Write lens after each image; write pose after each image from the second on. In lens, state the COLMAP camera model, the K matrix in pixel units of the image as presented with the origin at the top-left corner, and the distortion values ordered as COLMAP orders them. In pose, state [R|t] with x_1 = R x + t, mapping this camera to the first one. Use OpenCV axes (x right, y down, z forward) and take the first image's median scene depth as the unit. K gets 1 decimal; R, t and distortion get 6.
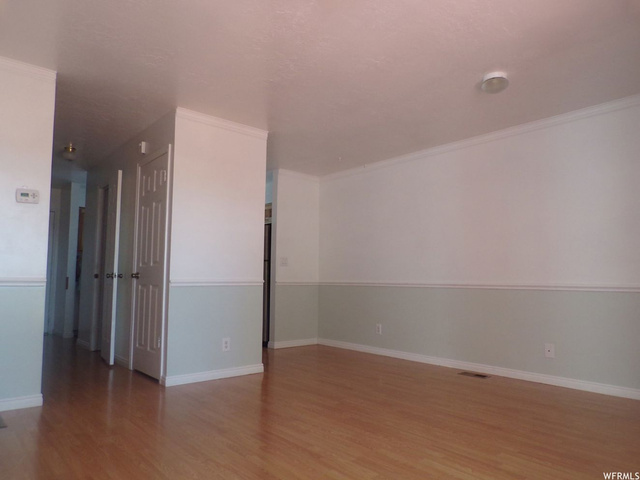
lens RADIAL K [[447.9, 0, 317.1], [0, 447.9, 242.5], [0, 0, 1]] dist [0.004363, 0.001588]
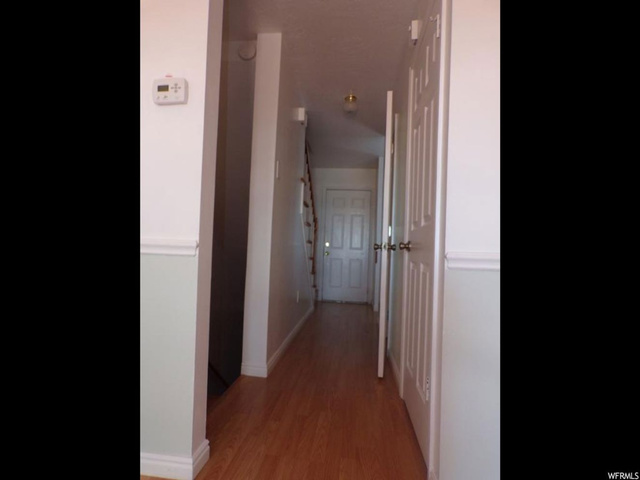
lens RADIAL K [[334.0, 0, 320.0], [0, 334.0, 240.0], [0, 0, 1]] dist [0.000017, 0.000040]
pose [[0.691189, -0.002029, -0.722671, -0.159411], [0.022500, 0.999572, 0.018714, 0.055083], [0.722324, -0.029195, 0.690938, 0.611271]]
